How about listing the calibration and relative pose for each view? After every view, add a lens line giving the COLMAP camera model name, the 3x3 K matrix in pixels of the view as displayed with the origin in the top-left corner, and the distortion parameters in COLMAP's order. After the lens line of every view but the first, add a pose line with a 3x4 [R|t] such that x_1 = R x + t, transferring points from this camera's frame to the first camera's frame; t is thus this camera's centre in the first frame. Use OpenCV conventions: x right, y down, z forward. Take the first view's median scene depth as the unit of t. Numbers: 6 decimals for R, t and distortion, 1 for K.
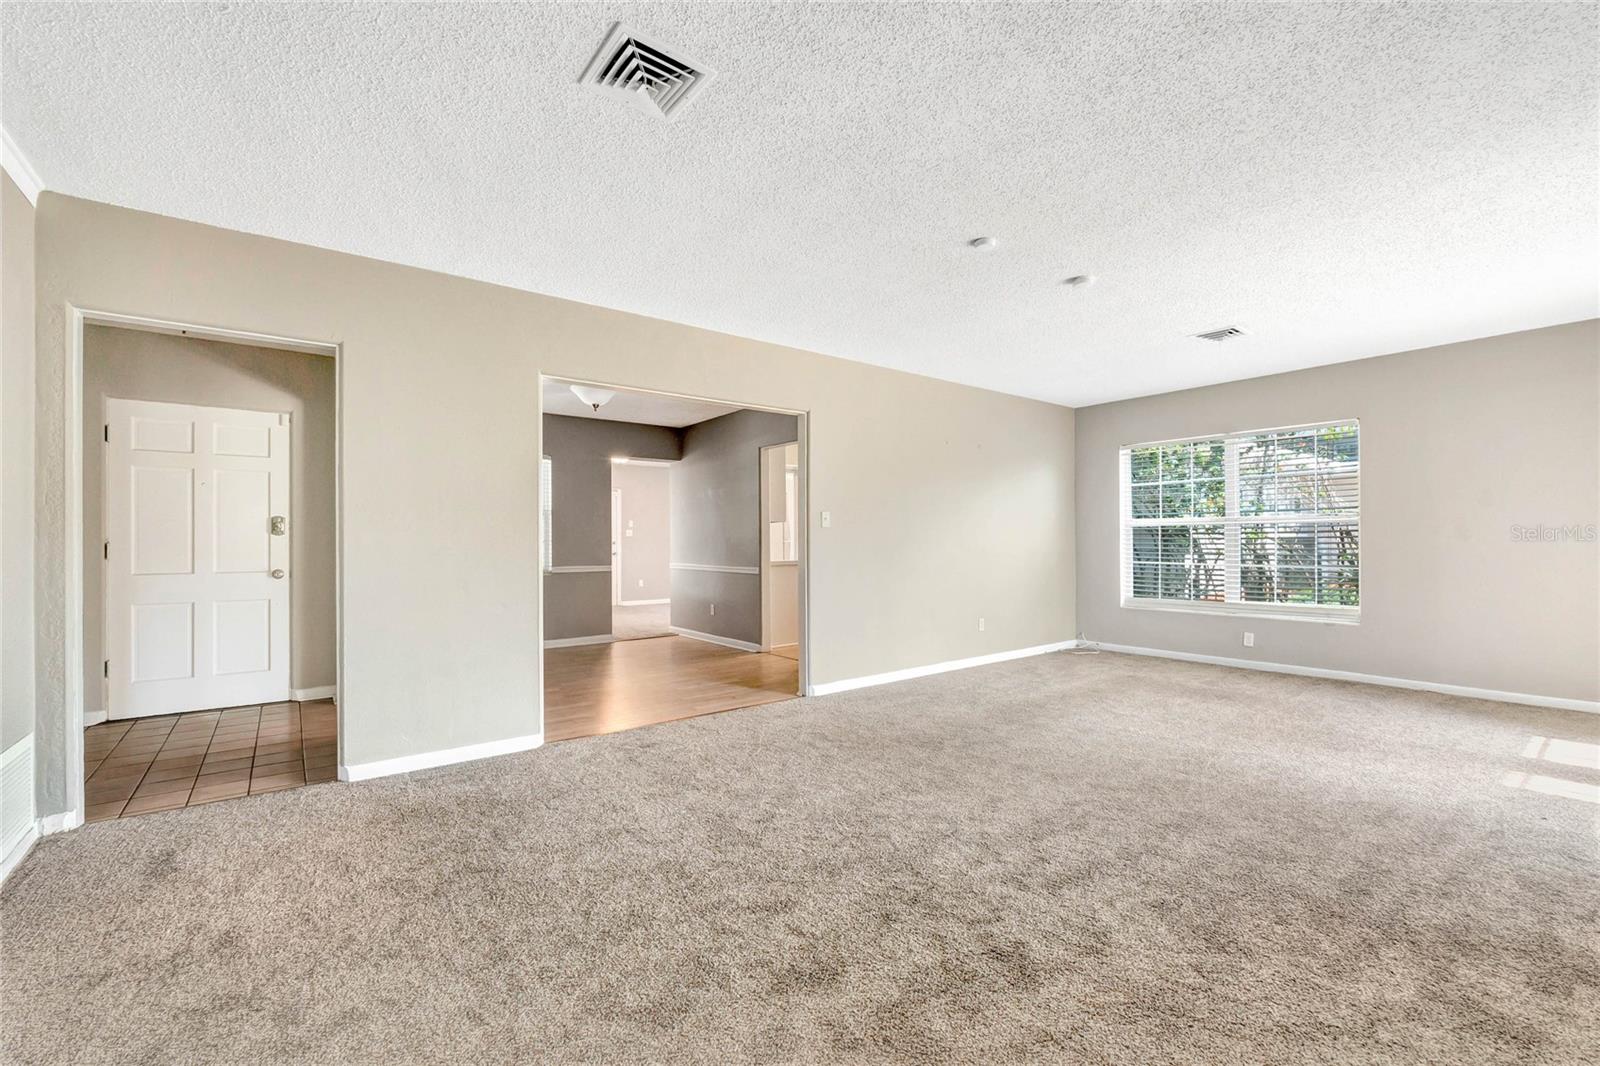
lens RADIAL K [[667.6, 0, 799.5], [0, 667.6, 539.4], [0, 0, 1]] dist [-0.014386, 0.000080]
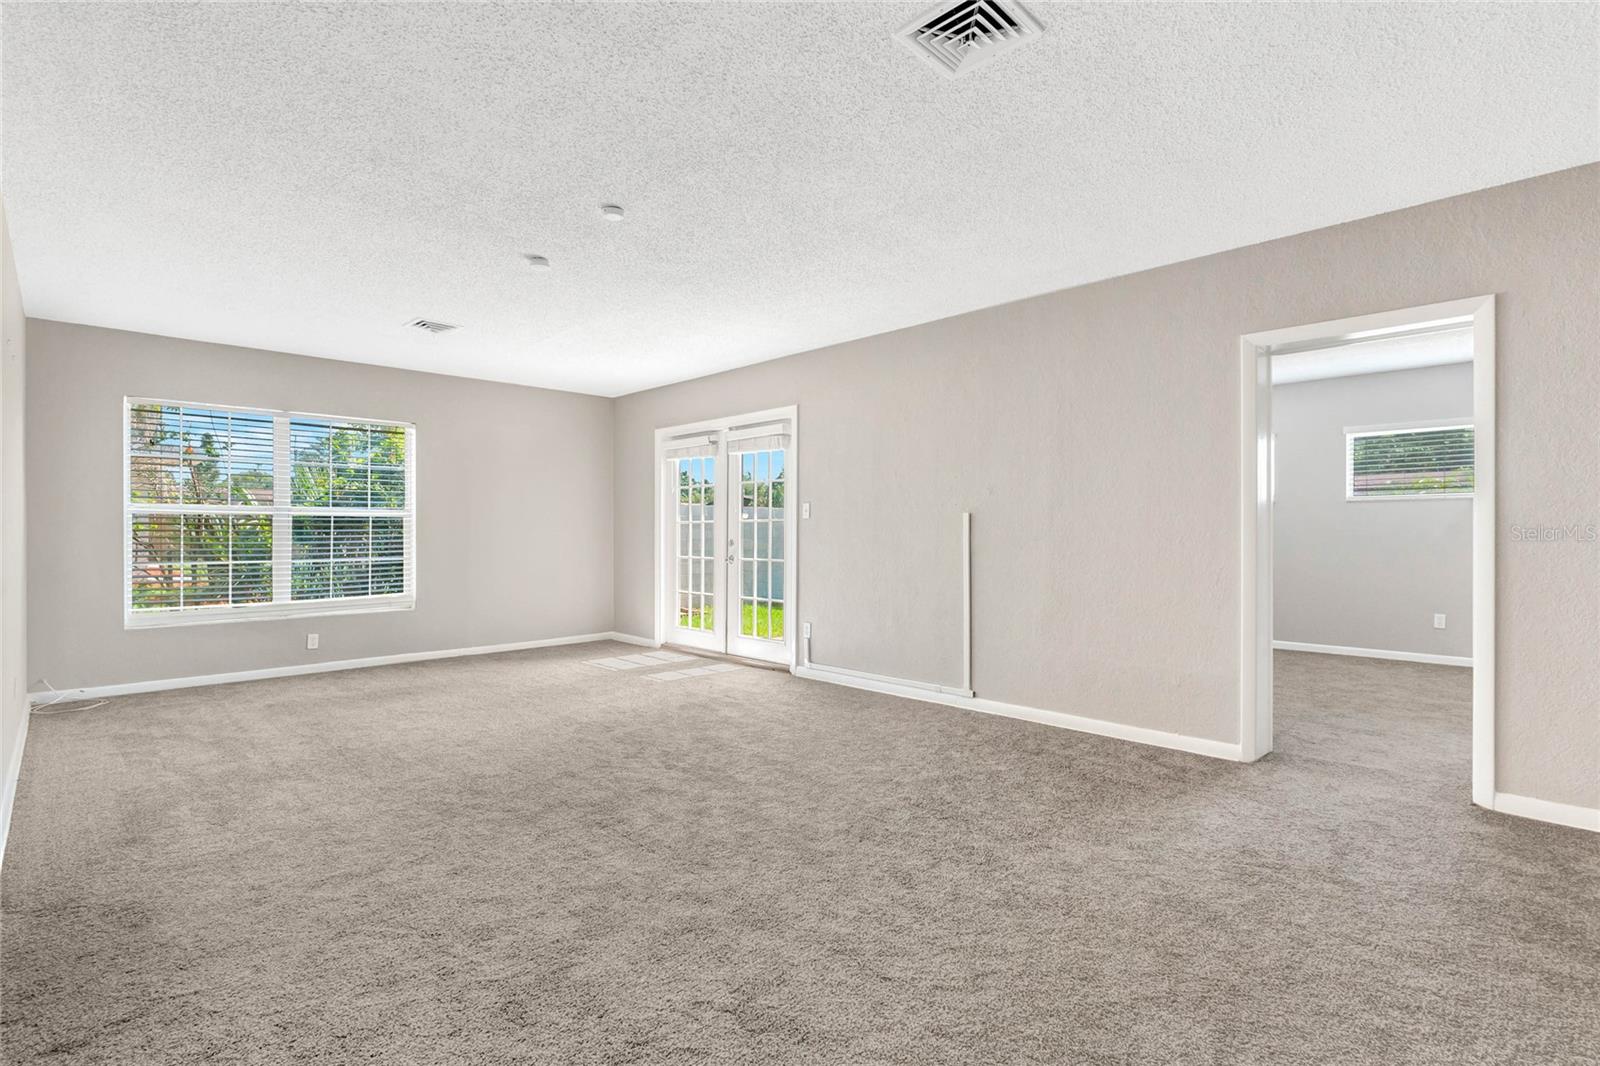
lens RADIAL K [[733.3, 0, 804.9], [0, 733.3, 539.5], [0, 0, 1]] dist [-0.000807, -0.000056]
pose [[-0.125055, -0.005328, 0.992136, -0.721353], [-0.001694, 0.999985, 0.005157, 0.006819], [-0.992148, -0.001036, -0.125062, 0.795662]]
